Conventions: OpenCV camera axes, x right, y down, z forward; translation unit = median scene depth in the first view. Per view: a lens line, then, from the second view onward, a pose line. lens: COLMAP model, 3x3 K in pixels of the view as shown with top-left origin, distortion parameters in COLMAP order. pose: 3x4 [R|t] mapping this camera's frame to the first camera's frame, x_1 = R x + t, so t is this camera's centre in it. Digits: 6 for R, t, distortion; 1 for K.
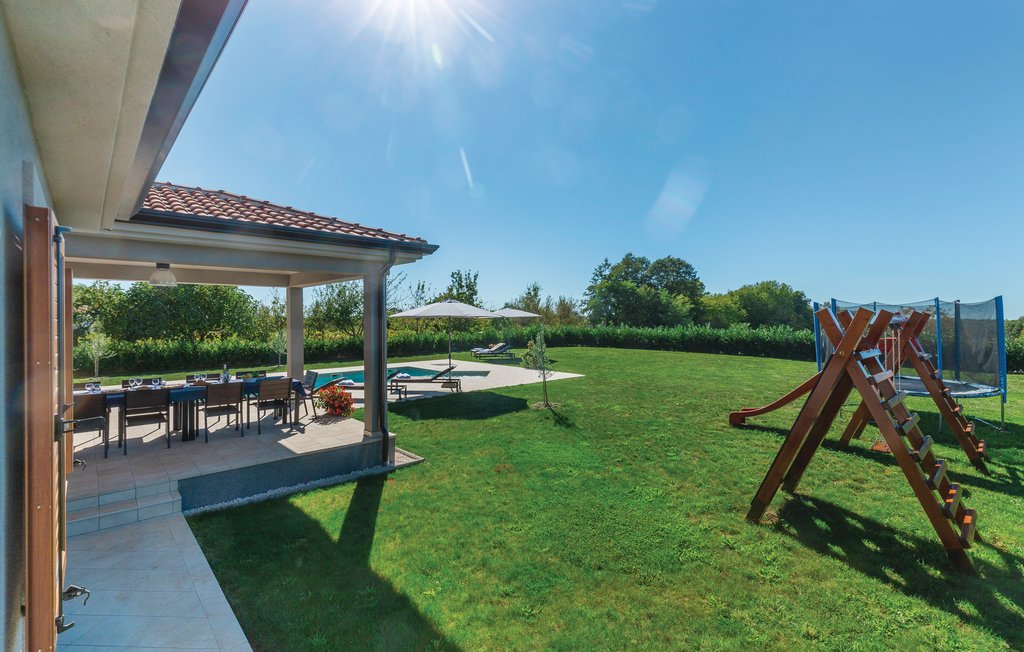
lens RADIAL K [[460.3, 0, 512.0], [0, 460.3, 326.0], [0, 0, 1]] dist [0.002445, 0.000182]
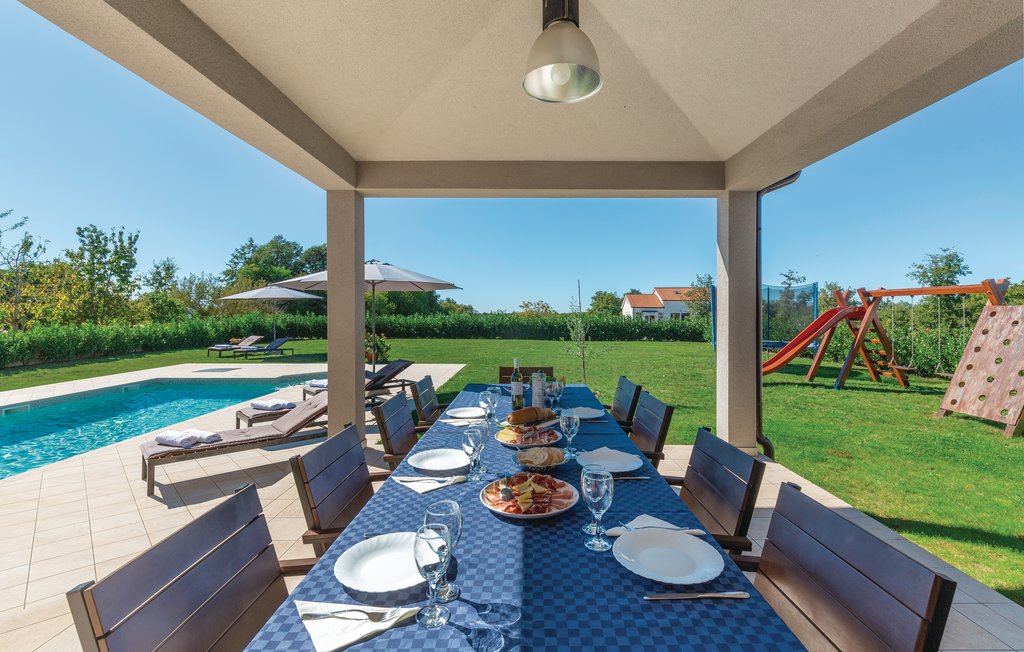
lens RADIAL K [[460.3, 0, 512.0], [0, 460.3, 326.0], [0, 0, 1]] dist [0.002445, 0.000182]
pose [[0.683478, -0.021351, 0.729659, -0.086900], [0.012969, 0.999770, 0.017107, 0.005201], [-0.729856, -0.002229, 0.683597, 0.075086]]
